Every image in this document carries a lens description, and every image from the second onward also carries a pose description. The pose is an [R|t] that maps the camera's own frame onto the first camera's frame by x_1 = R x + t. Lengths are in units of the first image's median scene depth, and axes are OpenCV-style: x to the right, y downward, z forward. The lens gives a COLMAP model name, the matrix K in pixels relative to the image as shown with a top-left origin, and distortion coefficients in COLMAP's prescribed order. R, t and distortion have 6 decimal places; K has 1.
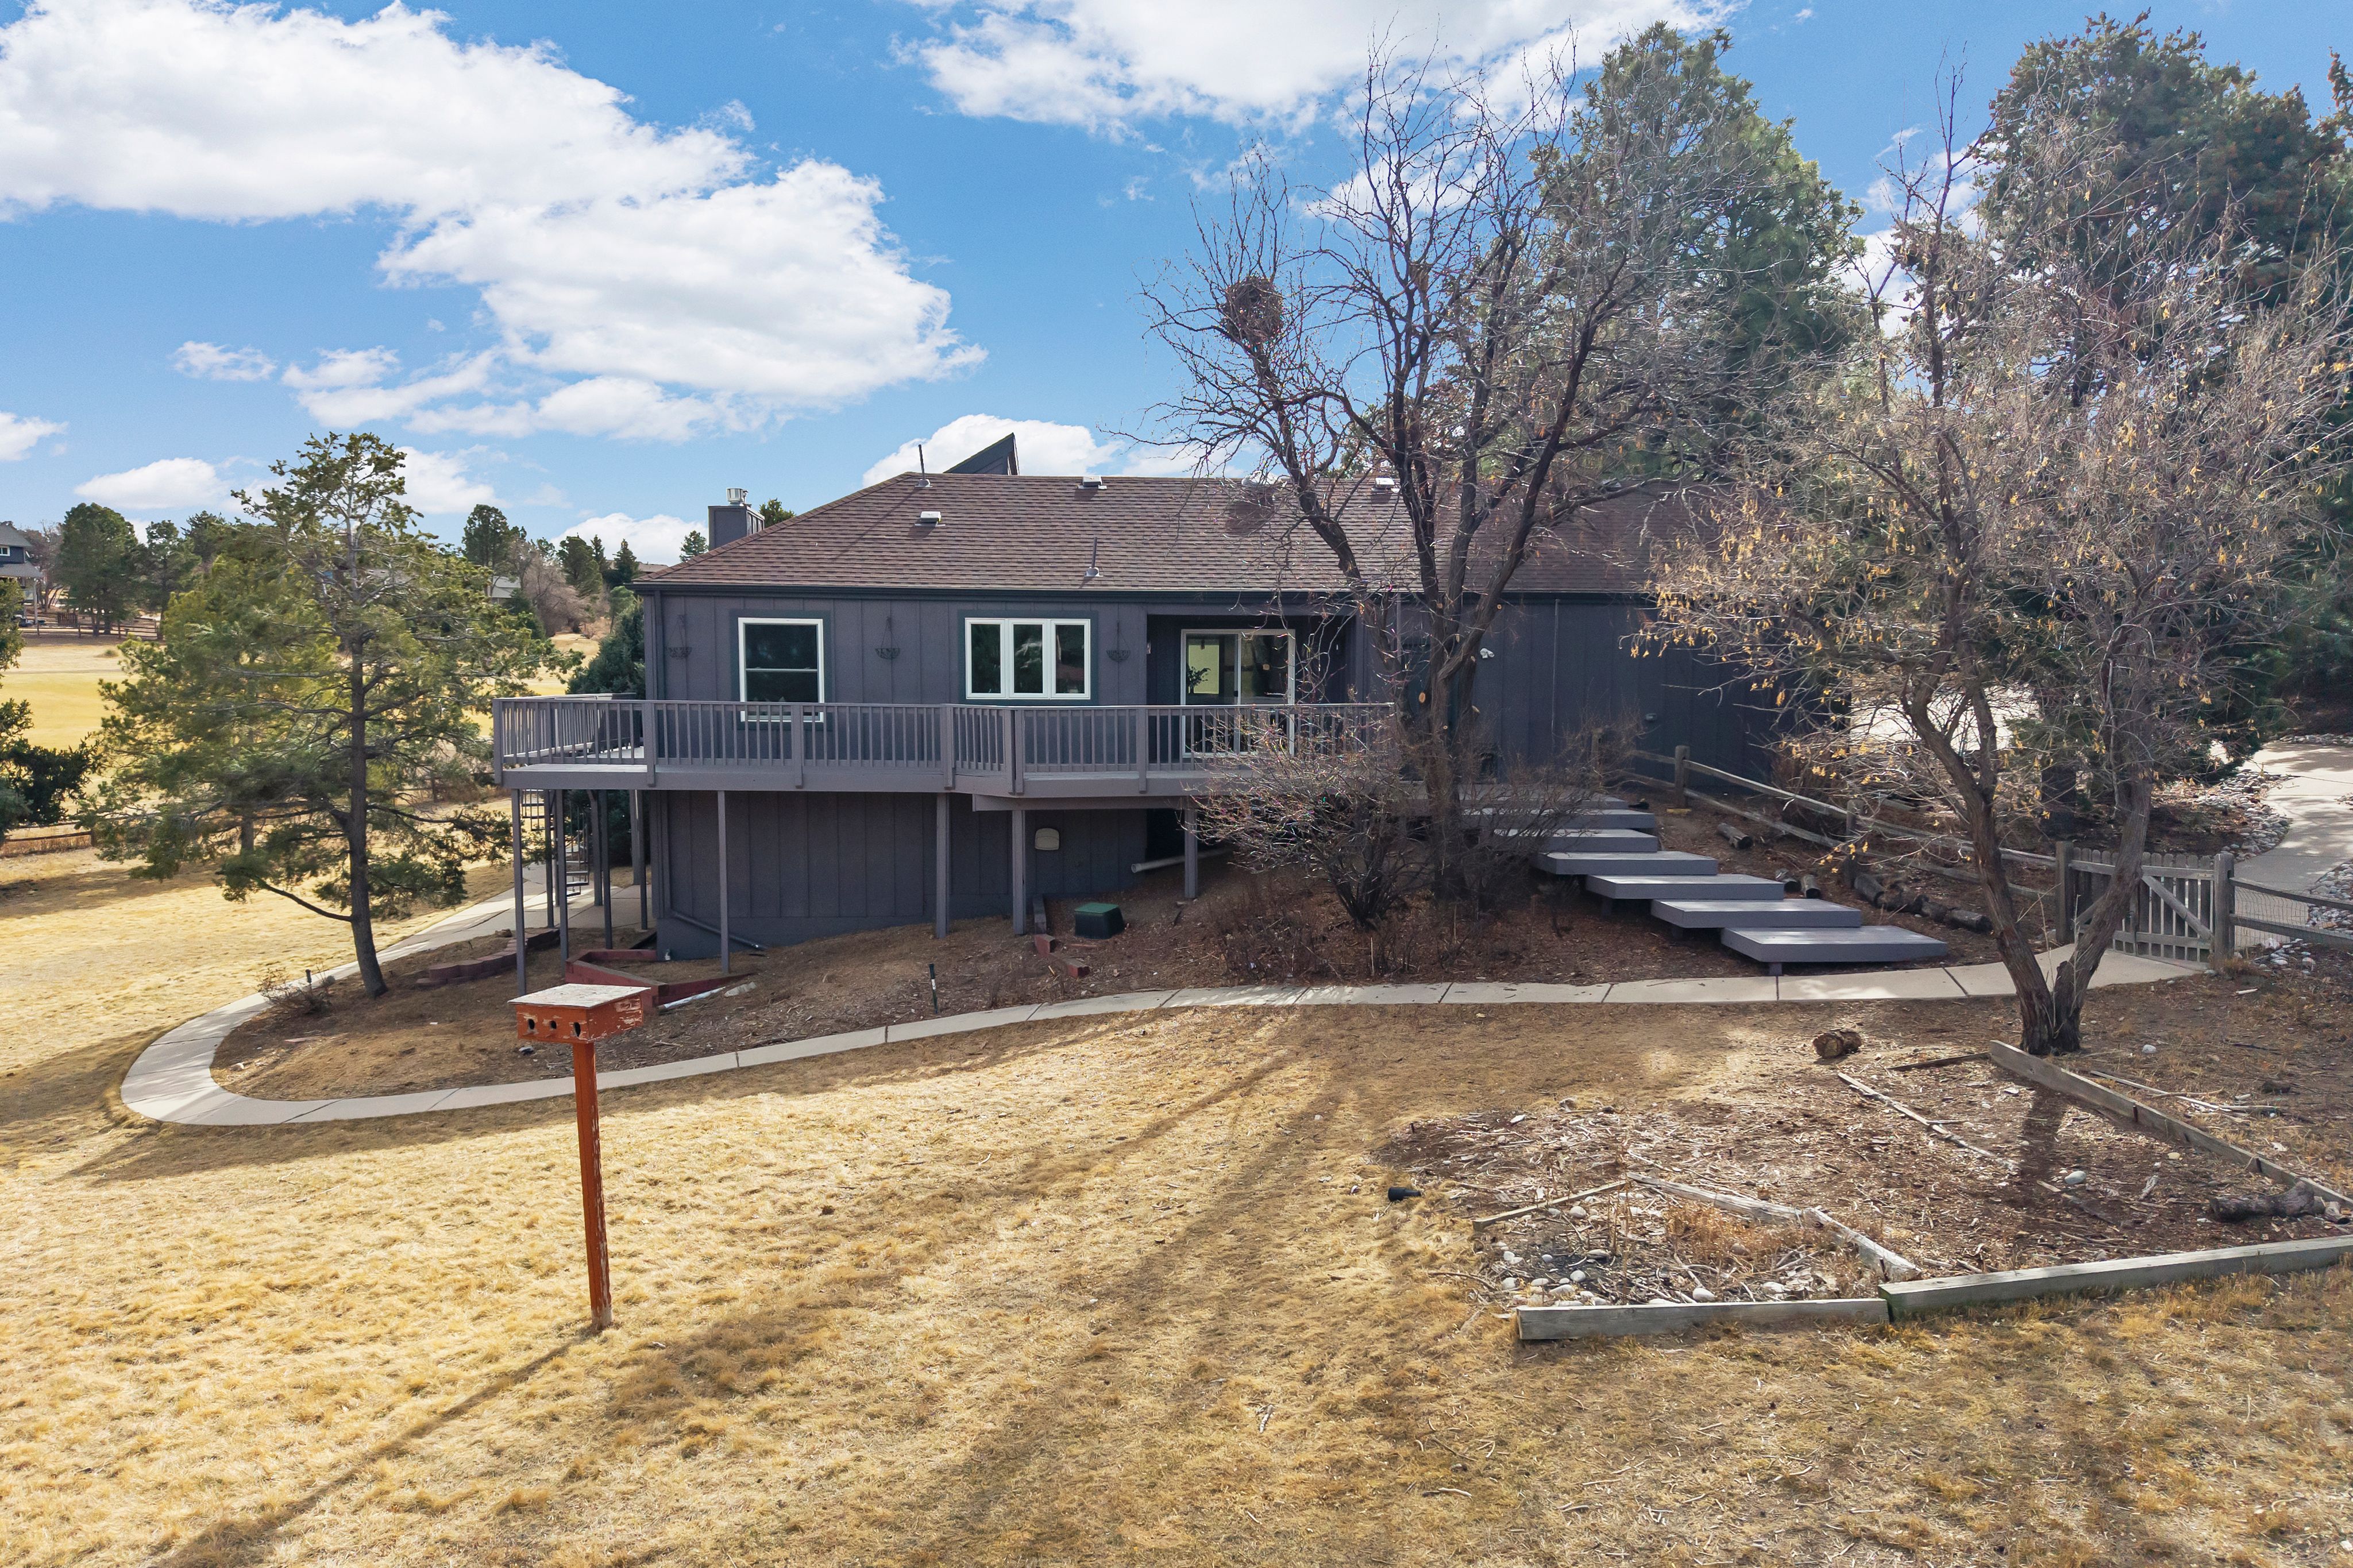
lens RADIAL K [[1636.8, 0, 1176.5], [0, 1636.8, 784.0], [0, 0, 1]] dist [0.052195, -0.063145]
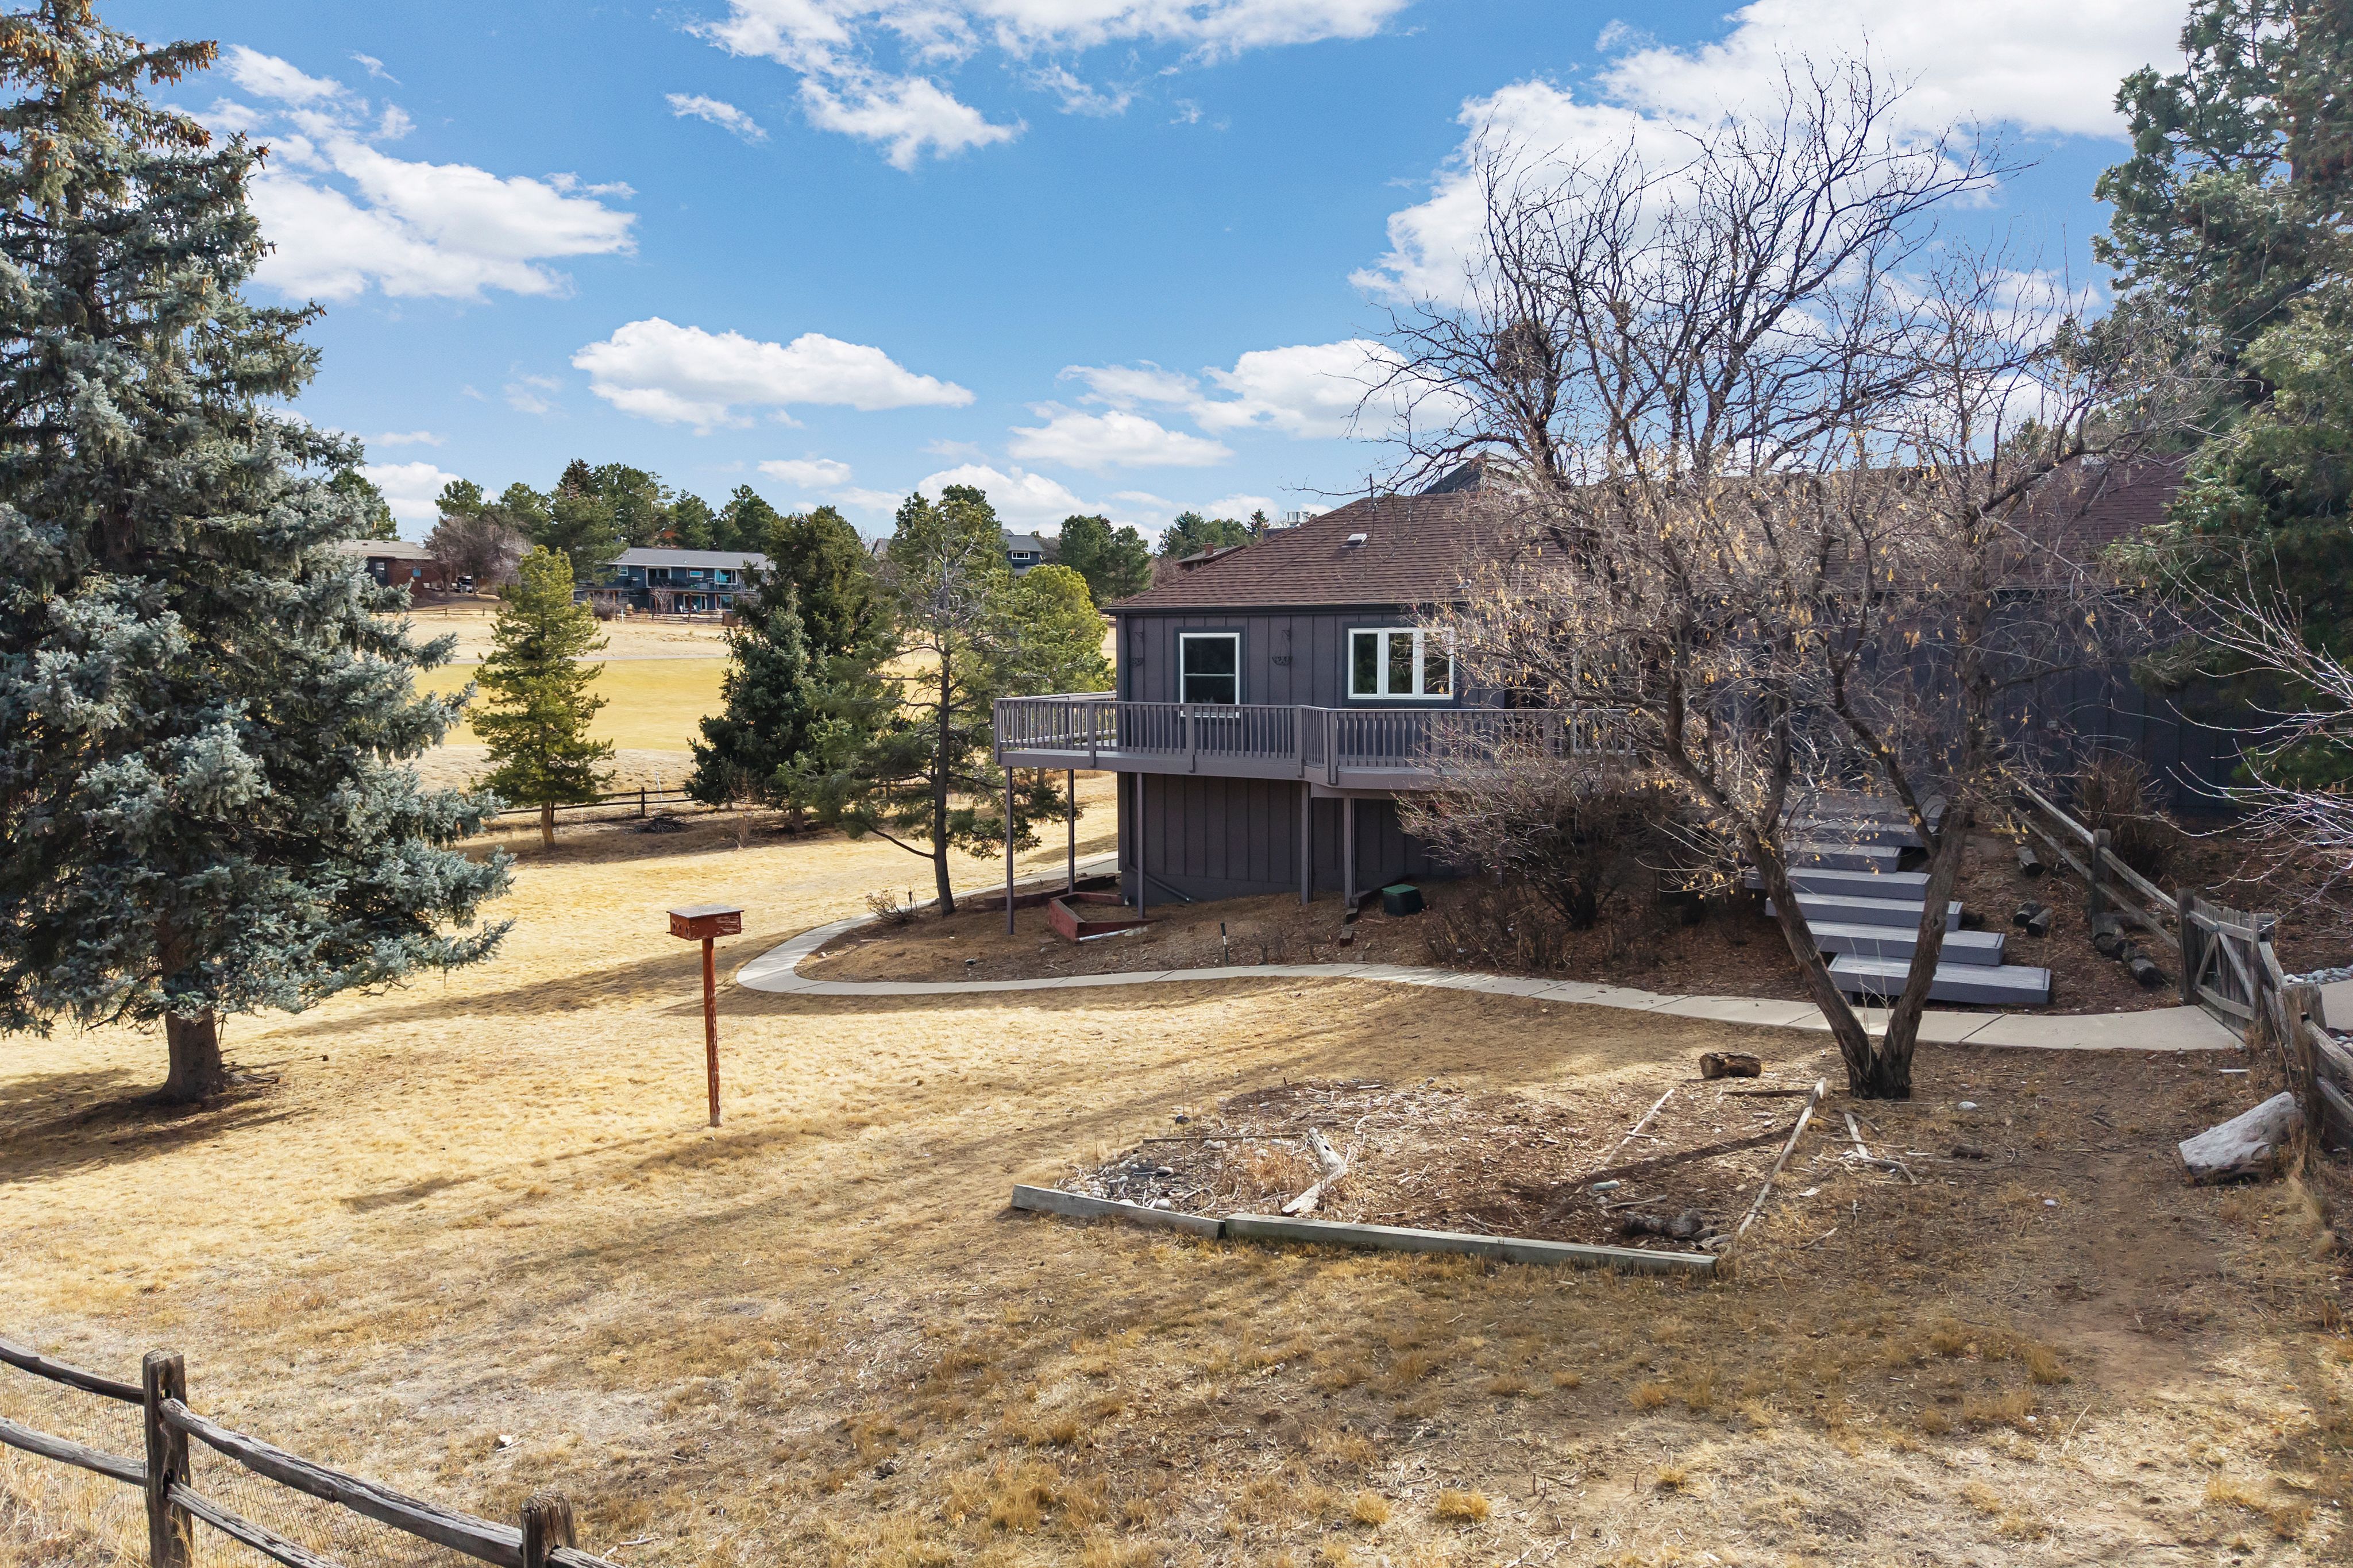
lens RADIAL K [[1678.0, 0, 1172.8], [0, 1678.0, 673.8], [0, 0, 1]] dist [0.099705, -0.208894]
pose [[0.827230, 0.000088, -0.561863, 0.747644], [-0.023327, 0.999143, -0.034189, -0.045338], [0.561379, 0.041389, 0.826523, -0.085245]]
